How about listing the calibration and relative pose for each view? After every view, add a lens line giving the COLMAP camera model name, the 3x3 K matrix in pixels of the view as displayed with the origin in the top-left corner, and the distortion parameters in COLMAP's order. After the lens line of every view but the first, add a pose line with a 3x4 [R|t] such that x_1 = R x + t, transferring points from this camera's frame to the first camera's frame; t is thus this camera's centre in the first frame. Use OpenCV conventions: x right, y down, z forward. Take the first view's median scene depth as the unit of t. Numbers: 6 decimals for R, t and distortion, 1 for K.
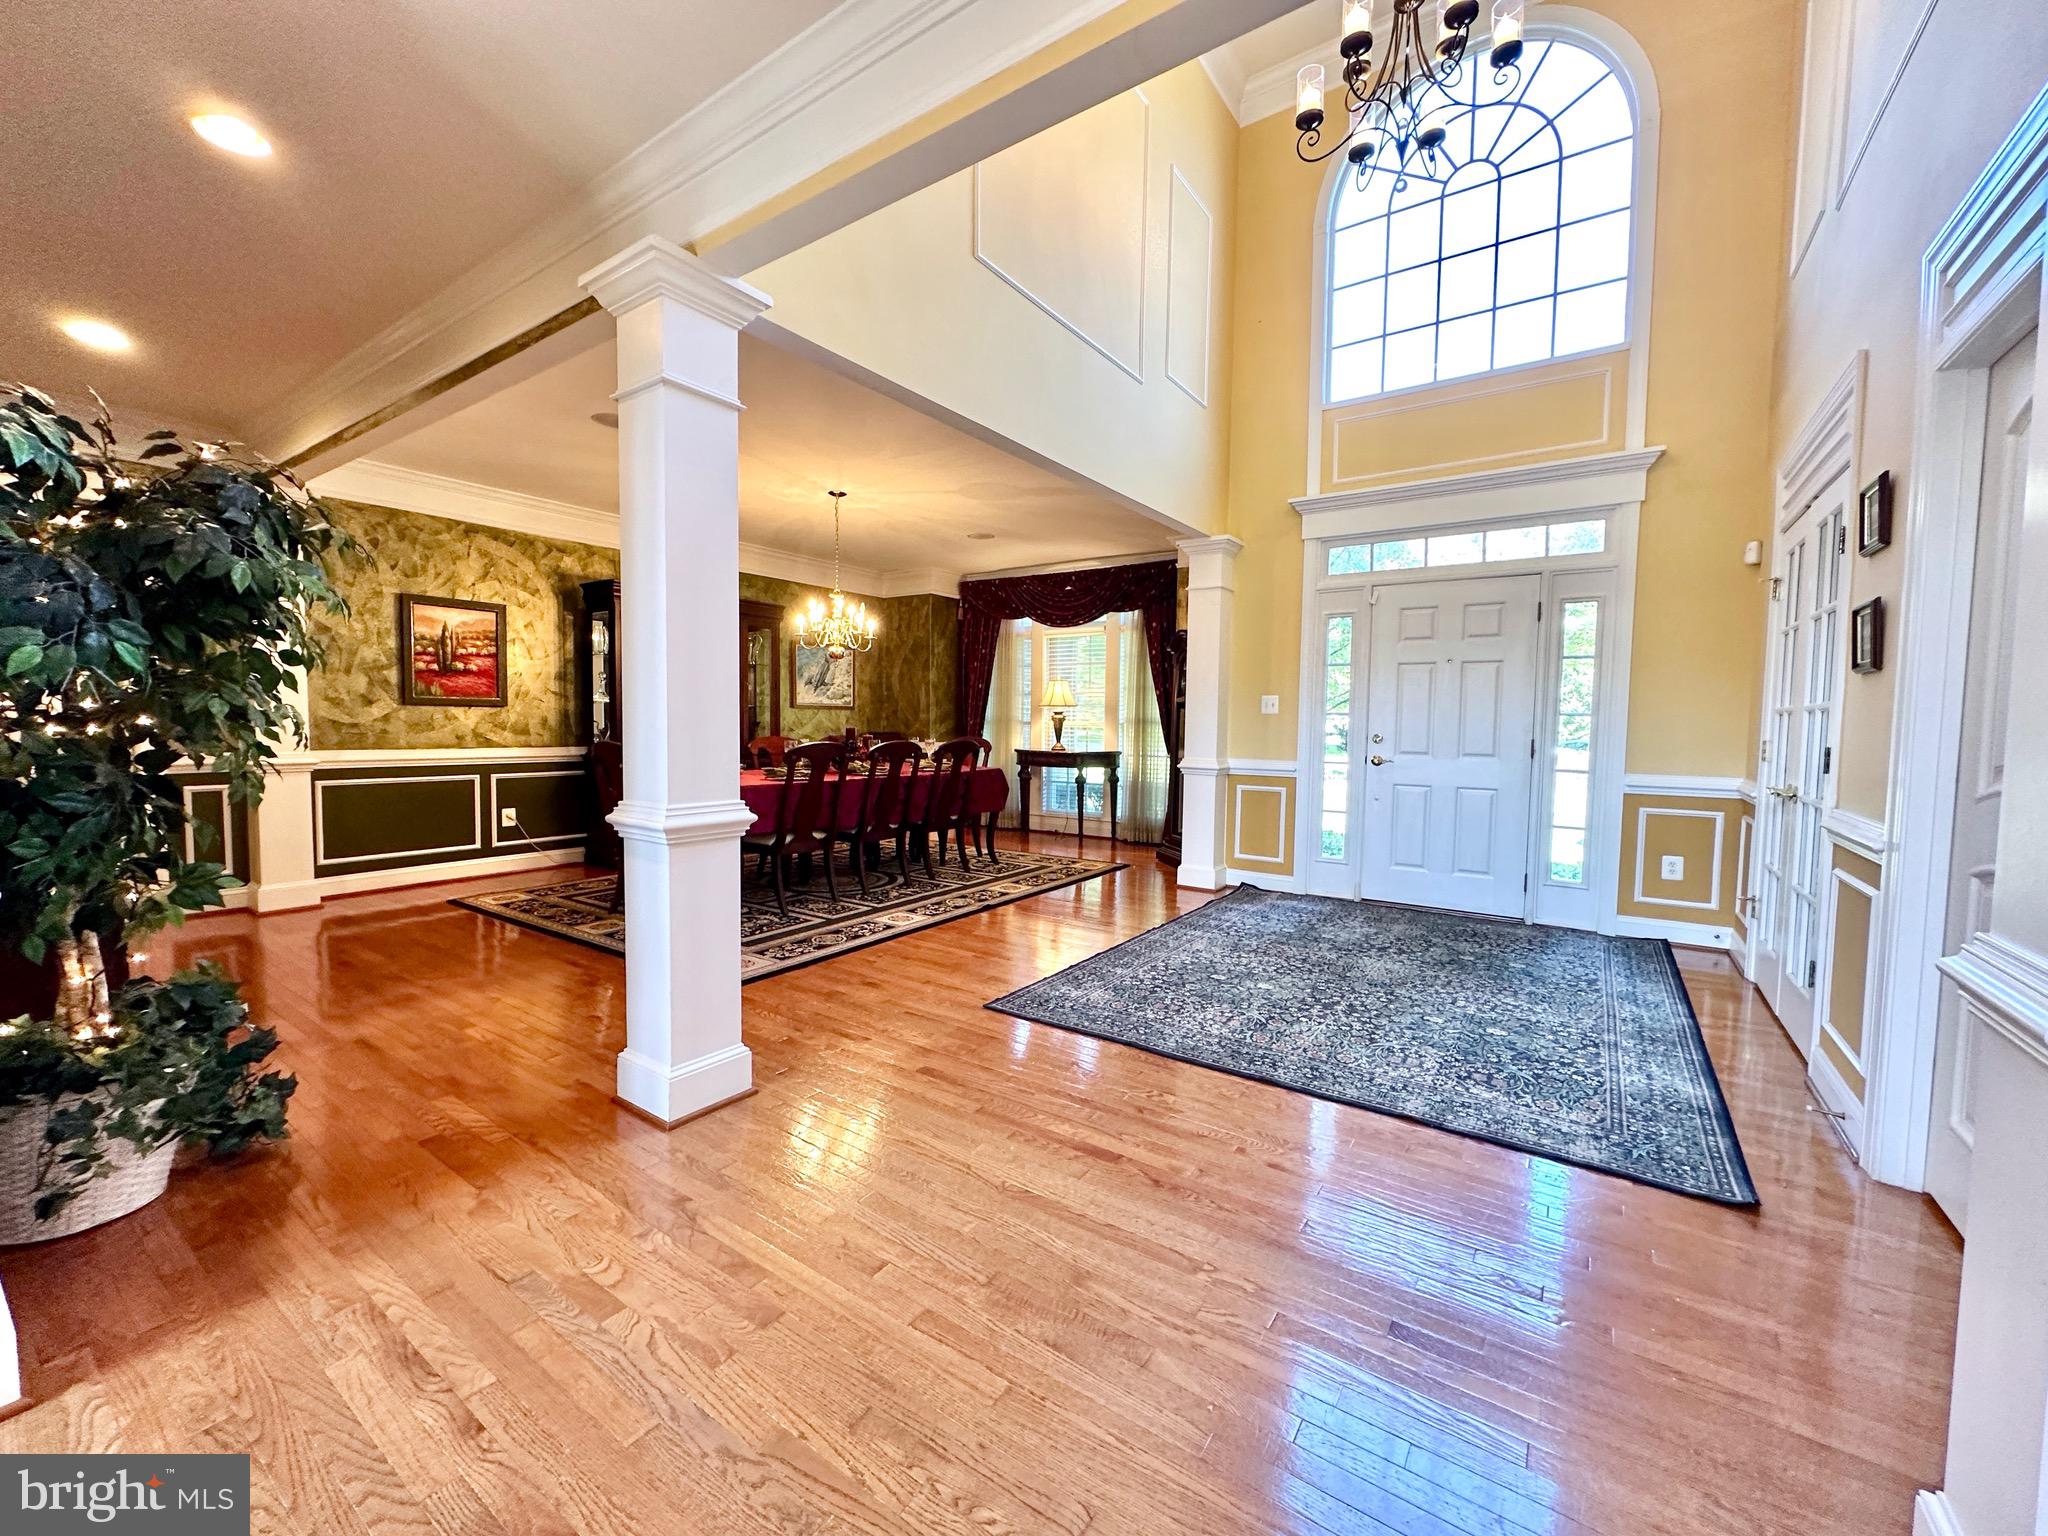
lens RADIAL K [[810.1, 0, 1026.3], [0, 810.1, 766.5], [0, 0, 1]] dist [-0.003686, 0.000485]
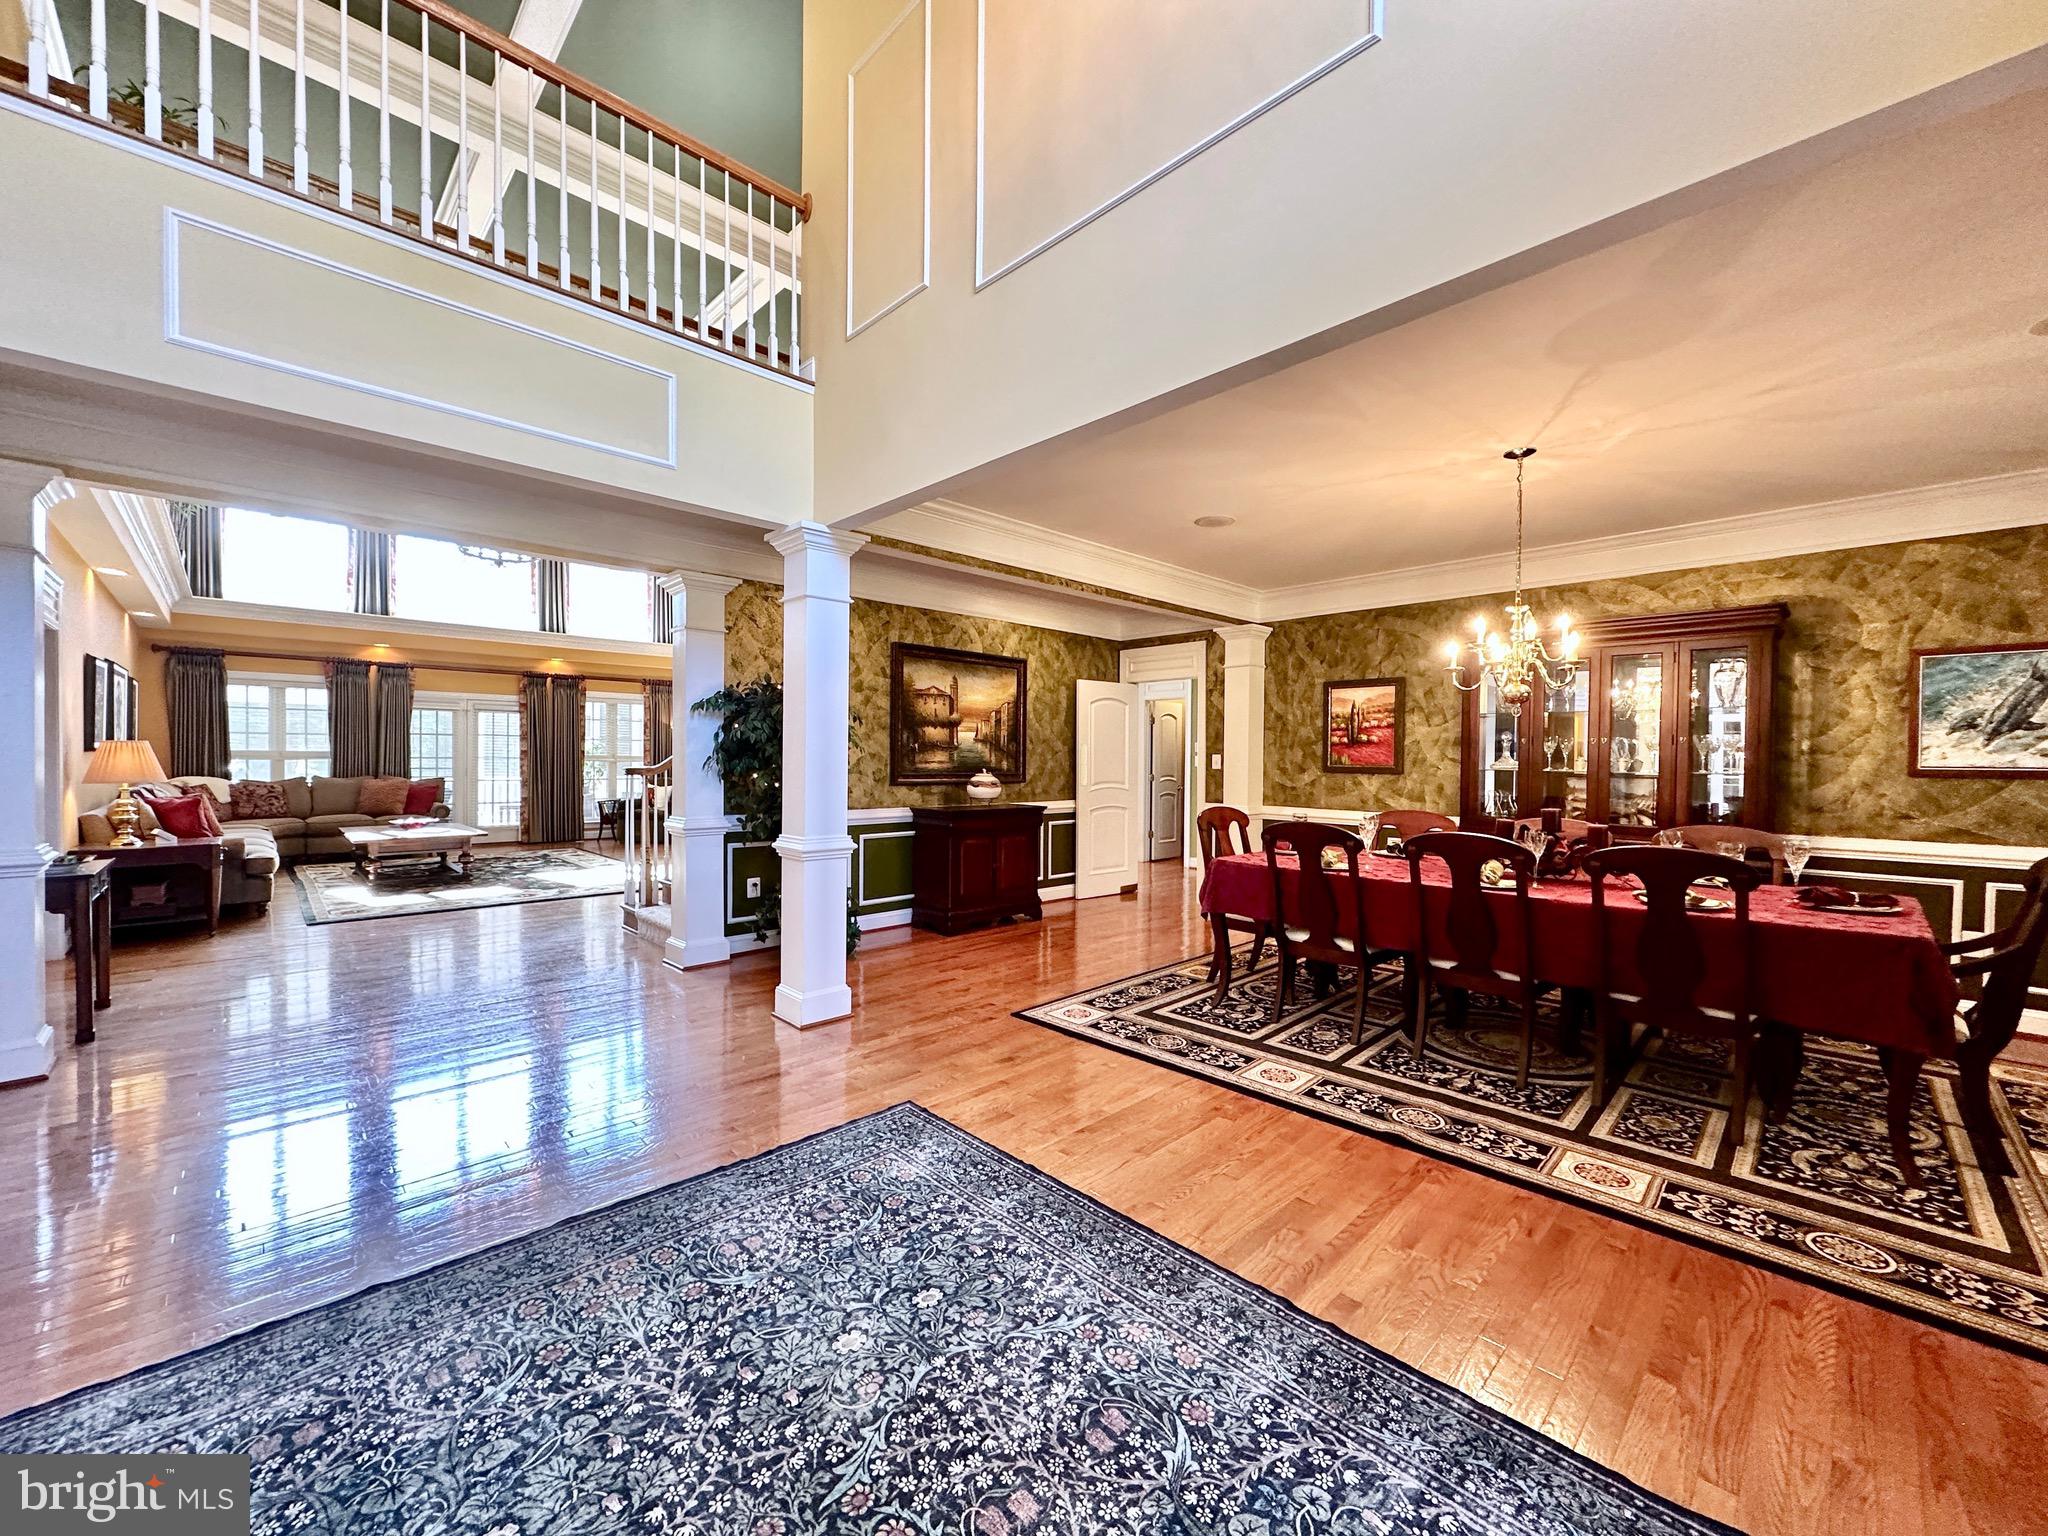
lens RADIAL K [[810.1, 0, 1025.7], [0, 810.1, 765.8], [0, 0, 1]] dist [-0.003686, 0.000485]
pose [[-0.189564, -0.006152, -0.981849, 0.522812], [-0.067418, 0.997702, 0.006765, -0.065236], [0.979551, 0.067476, -0.189544, 0.800312]]
